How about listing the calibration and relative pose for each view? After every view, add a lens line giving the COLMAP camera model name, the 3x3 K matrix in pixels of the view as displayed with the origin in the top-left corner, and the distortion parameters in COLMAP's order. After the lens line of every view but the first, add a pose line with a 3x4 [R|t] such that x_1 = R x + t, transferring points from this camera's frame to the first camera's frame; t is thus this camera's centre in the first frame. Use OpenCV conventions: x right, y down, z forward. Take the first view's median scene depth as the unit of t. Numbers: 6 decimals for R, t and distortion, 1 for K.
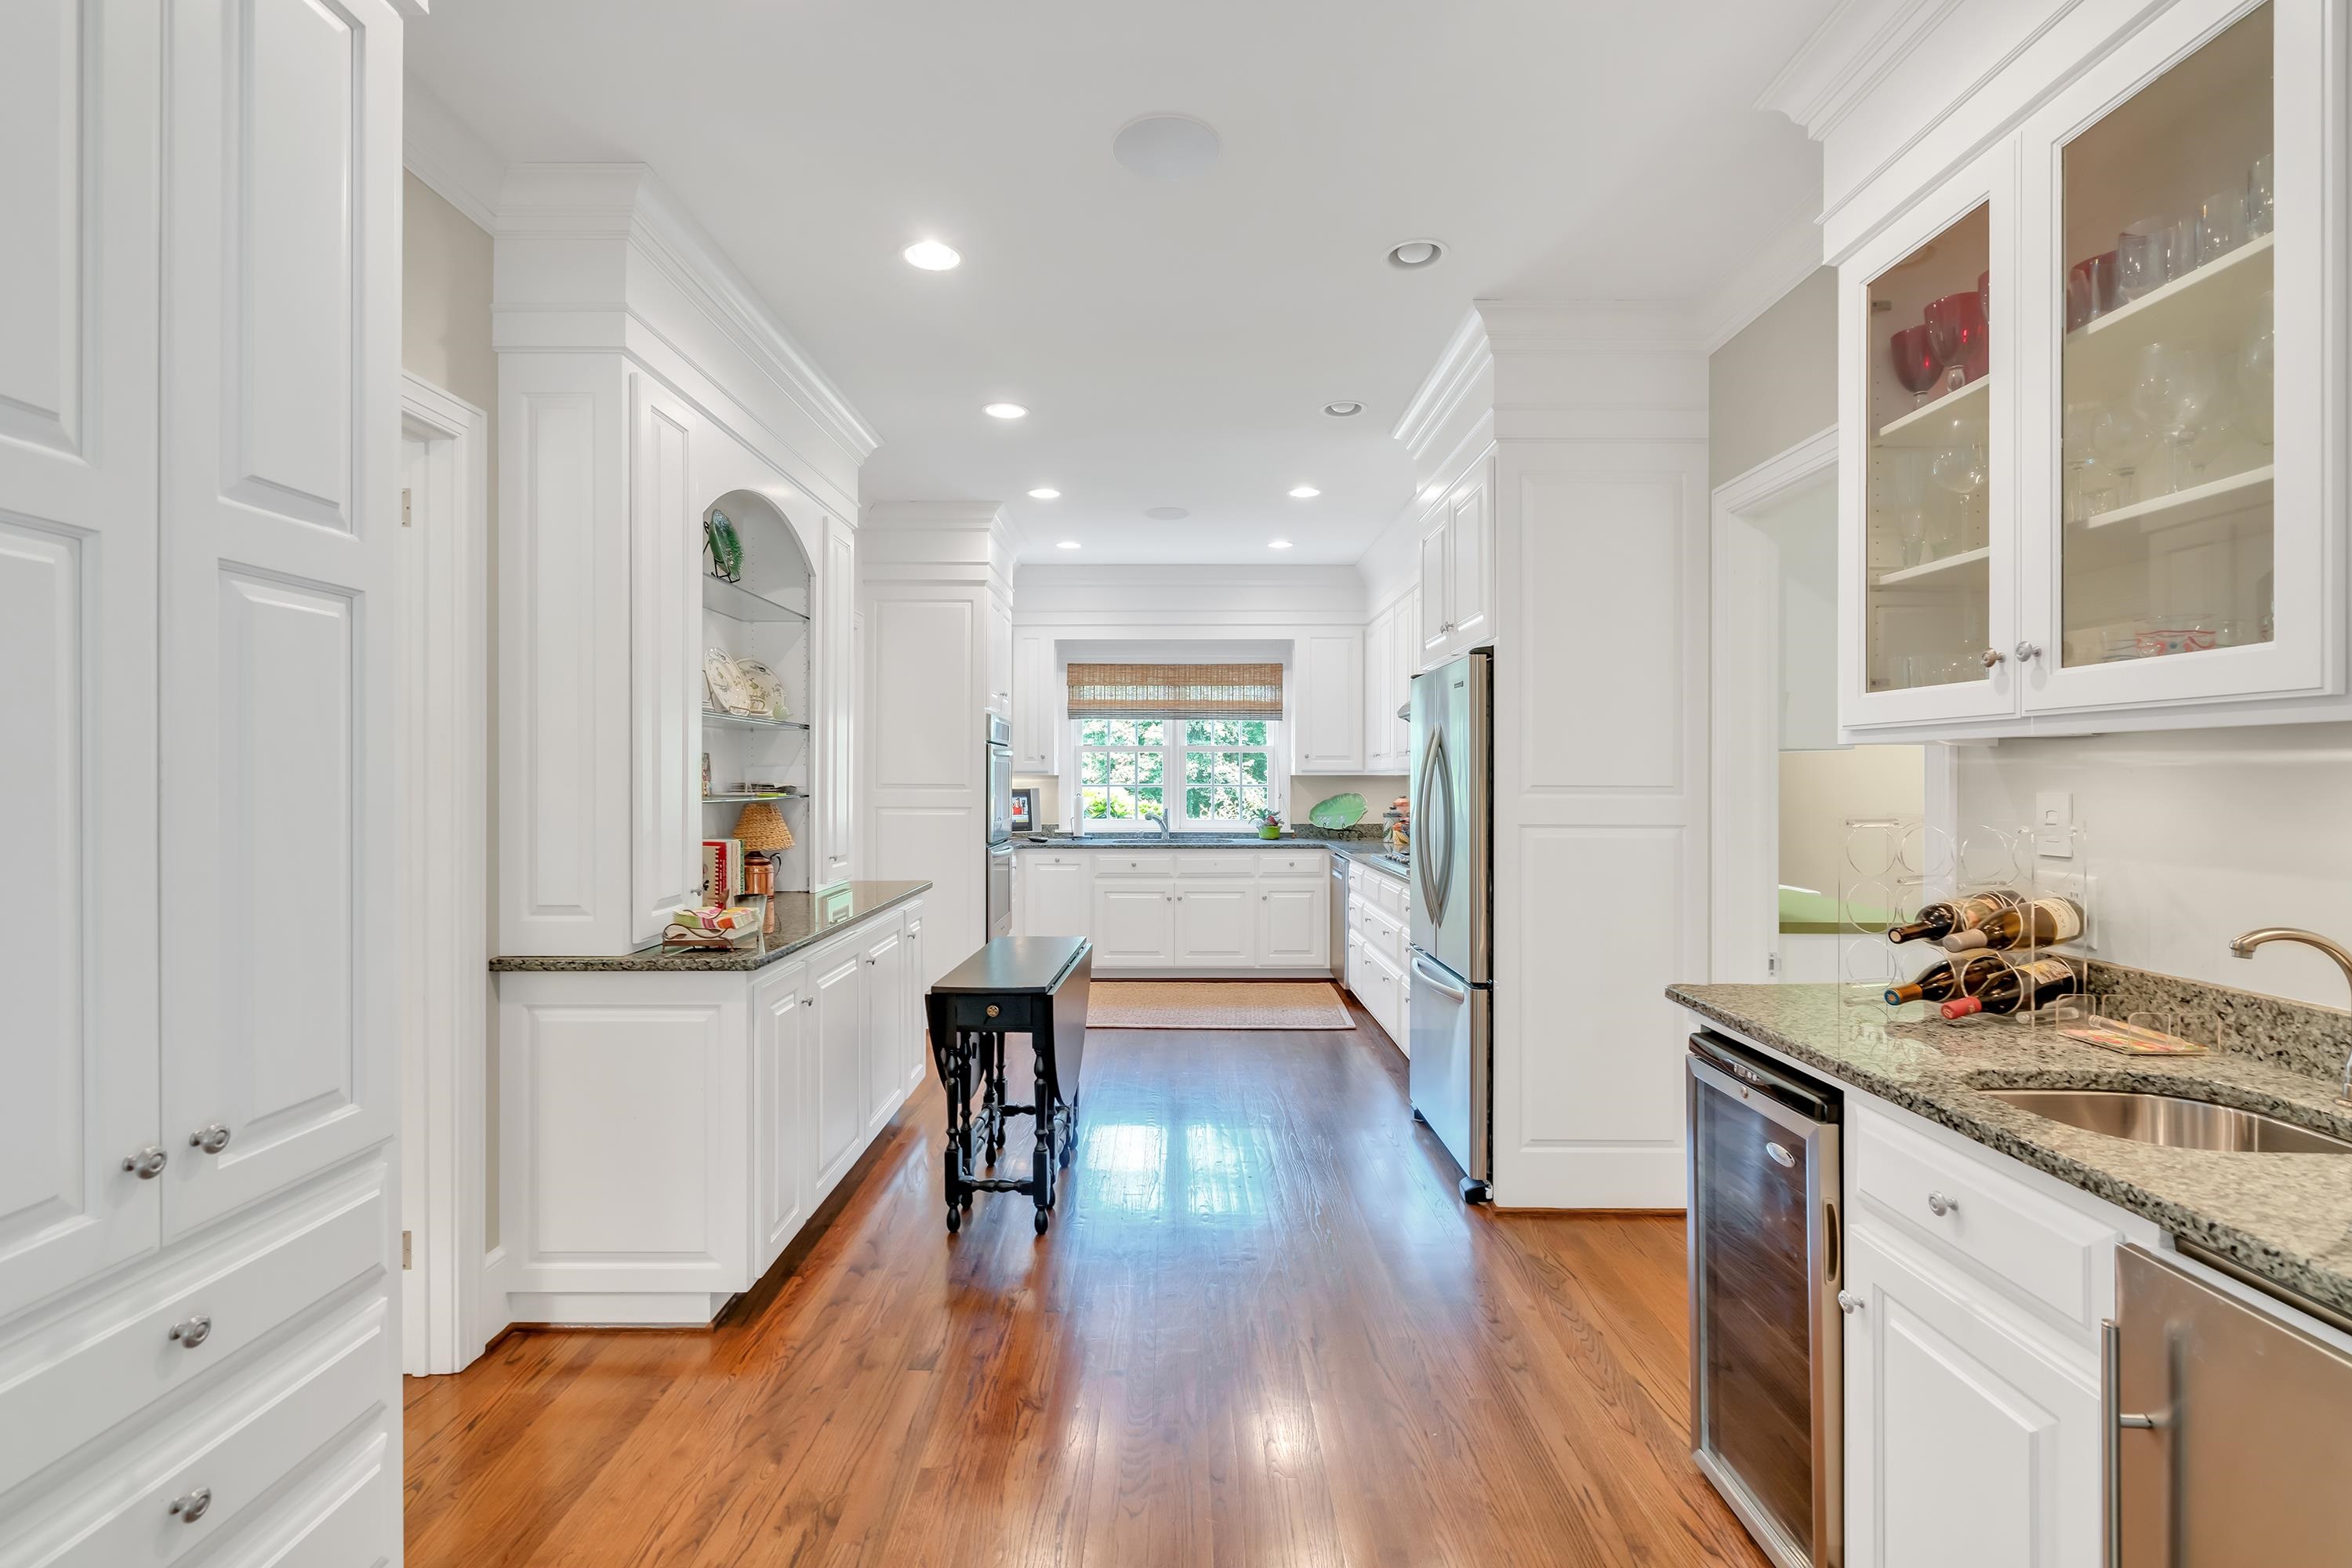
lens RADIAL K [[1073.9, 0, 1170.8], [0, 1073.9, 789.3], [0, 0, 1]] dist [0.002123, 0.000416]
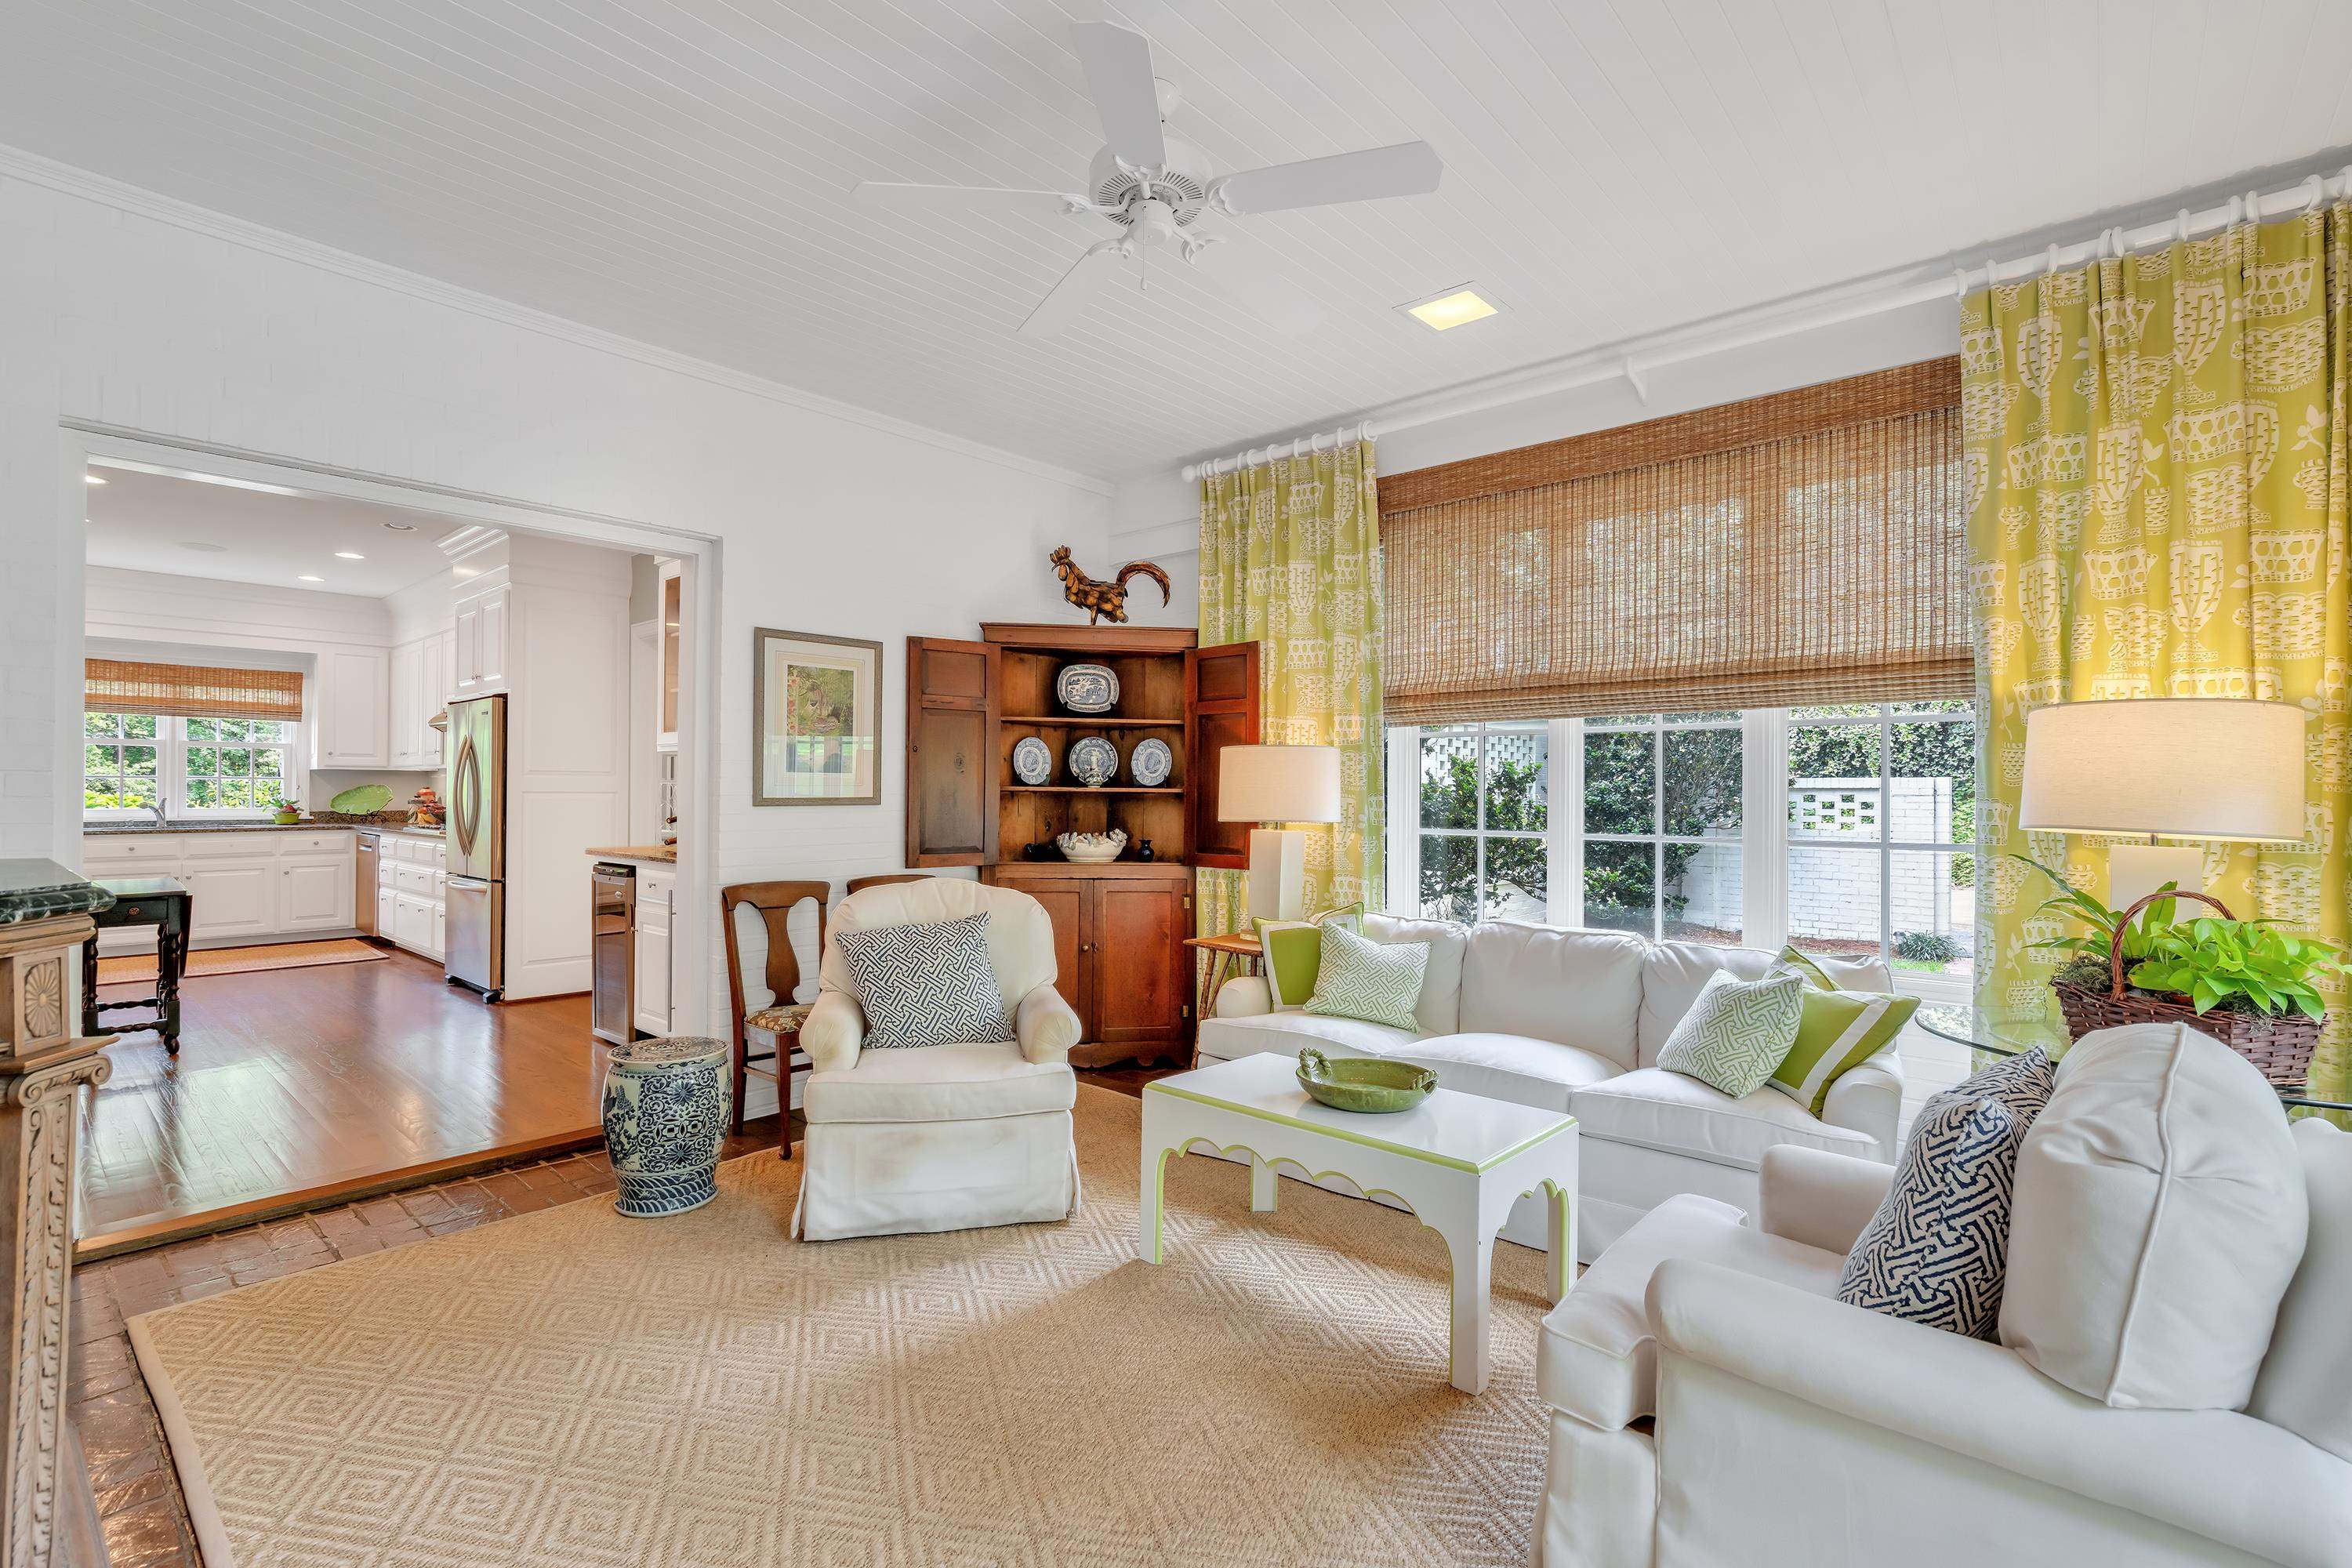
lens RADIAL K [[1073.9, 0, 1179.9], [0, 1073.9, 779.6], [0, 0, 1]] dist [0.002123, 0.000416]
pose [[0.660424, 0.011149, 0.750810, -0.143457], [0.003072, 0.999841, -0.017549, 0.021799], [-0.750886, 0.013896, 0.660285, -0.483621]]
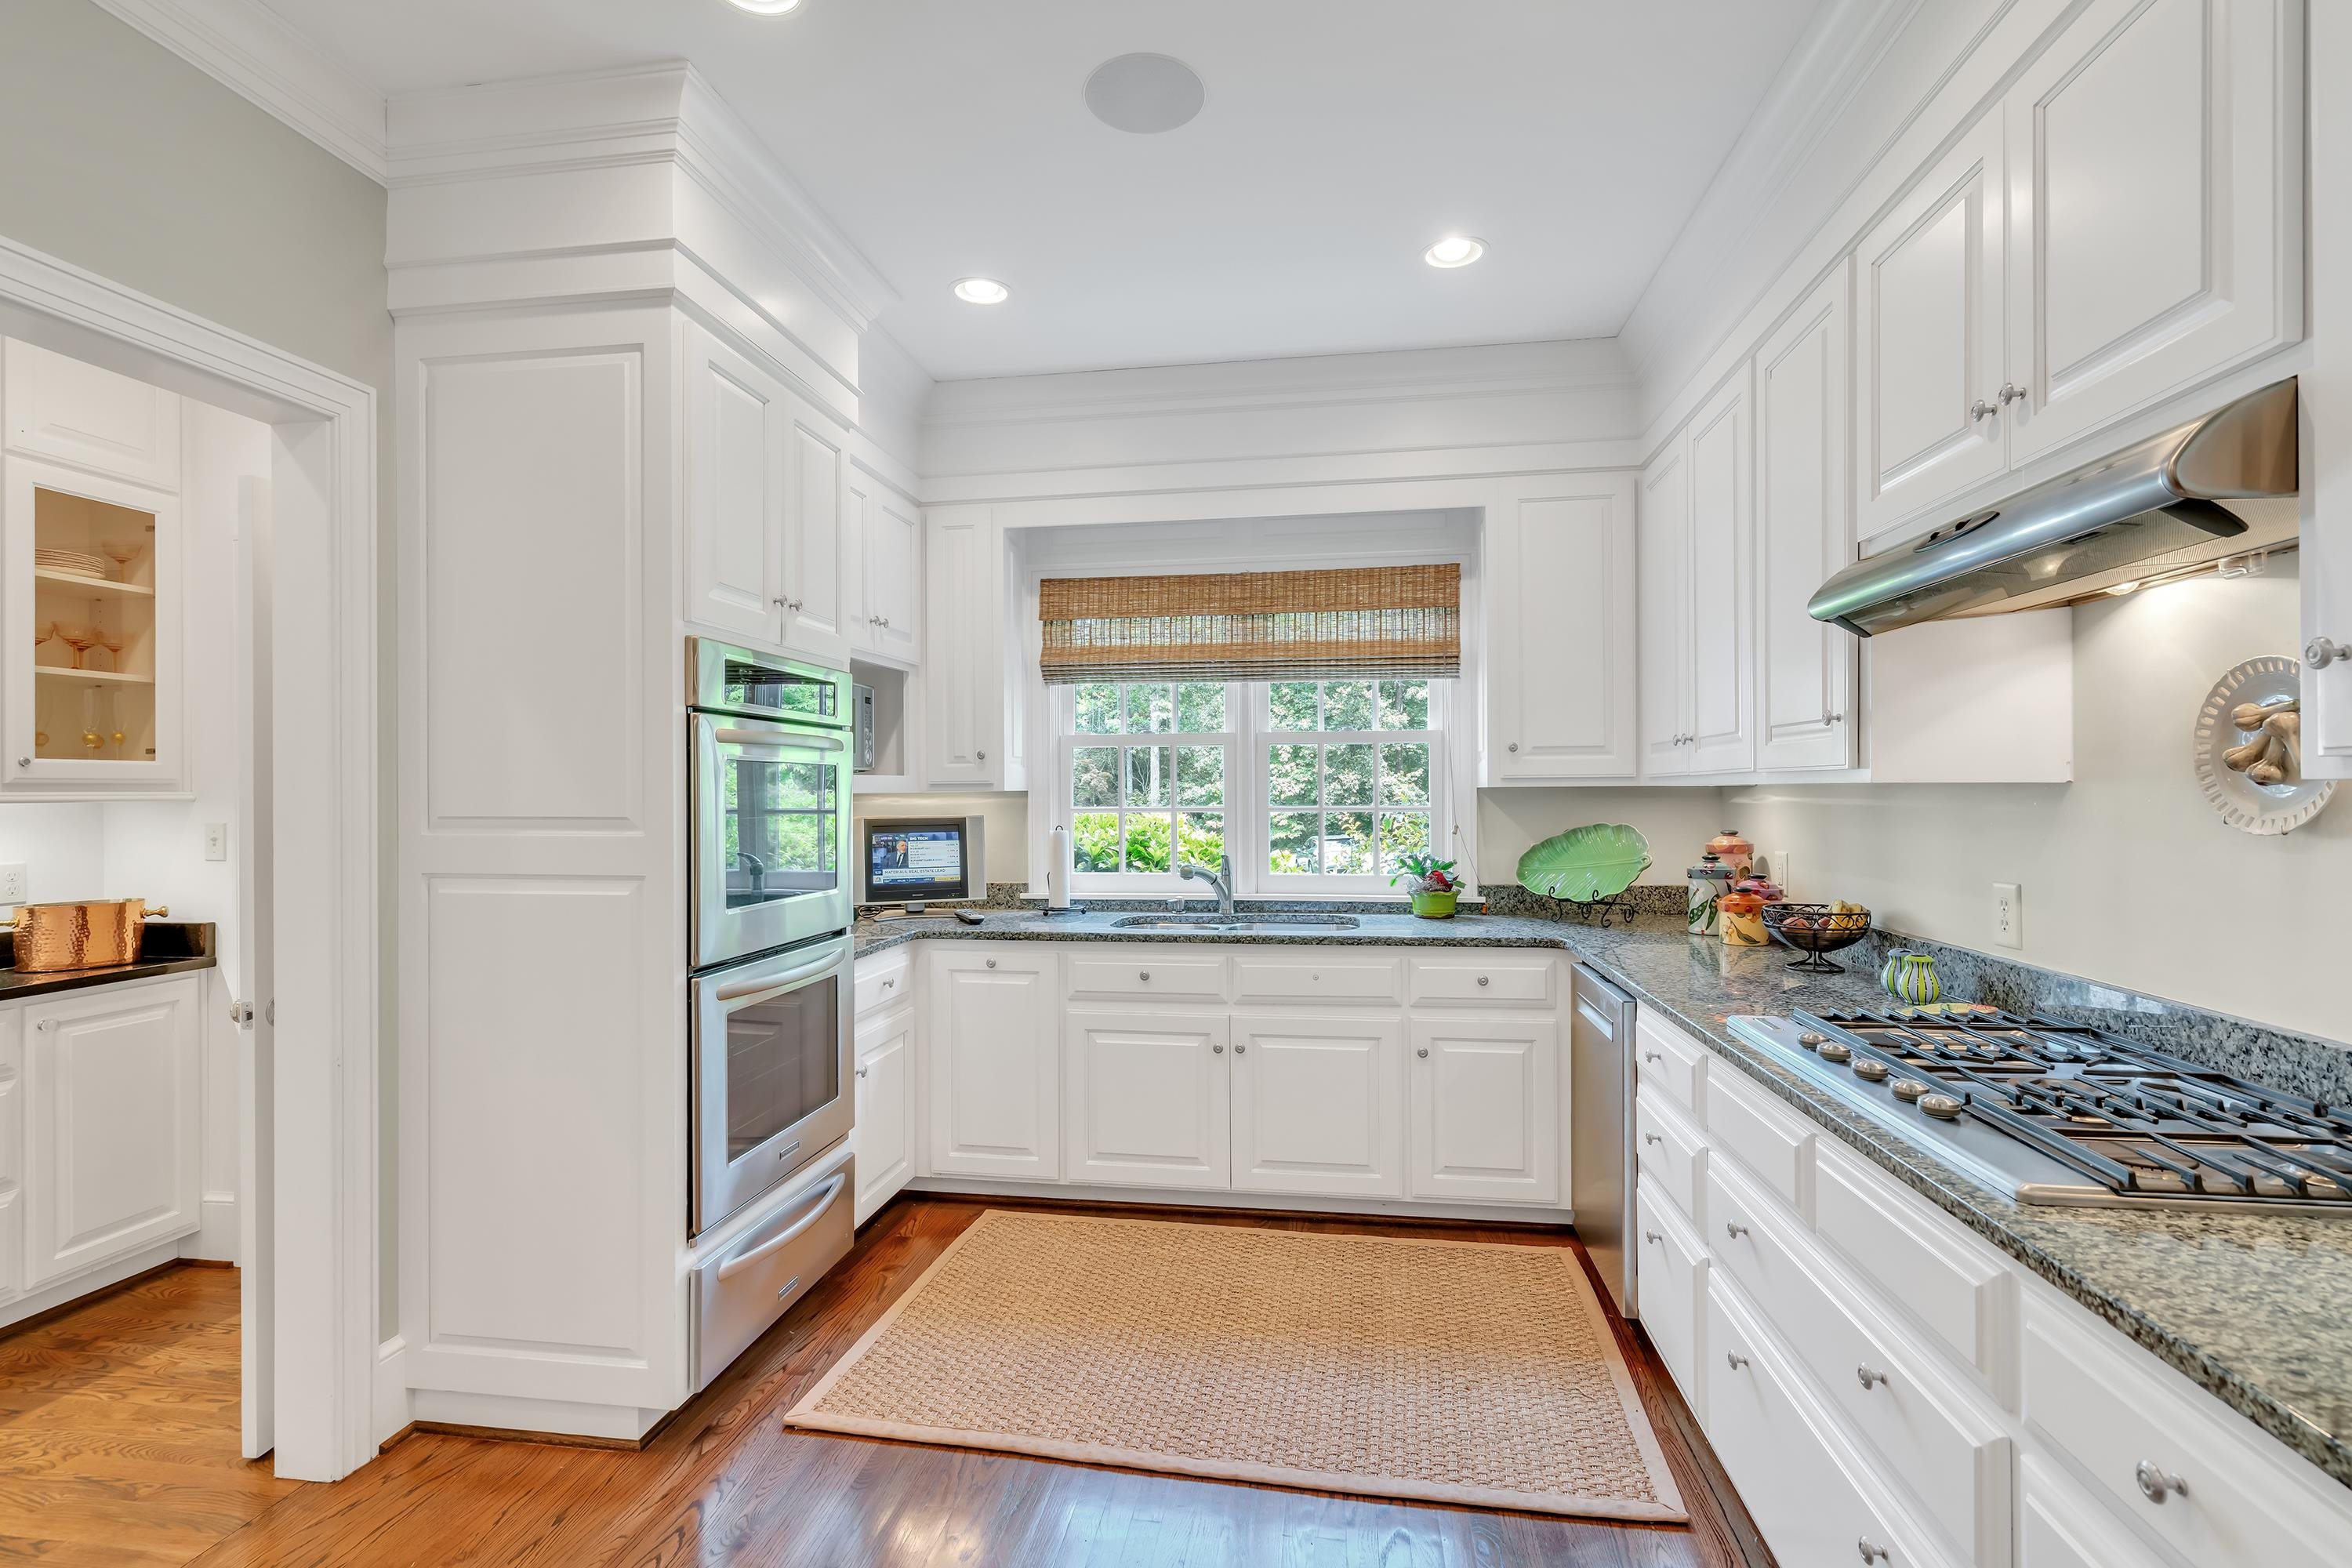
lens RADIAL K [[1073.9, 0, 1178.7], [0, 1073.9, 792.0], [0, 0, 1]] dist [0.002123, 0.000416]
pose [[0.988681, -0.005932, -0.149917, 0.050359], [0.004467, 0.999939, -0.010105, -0.006622], [0.149967, 0.009321, 0.988647, 0.498222]]
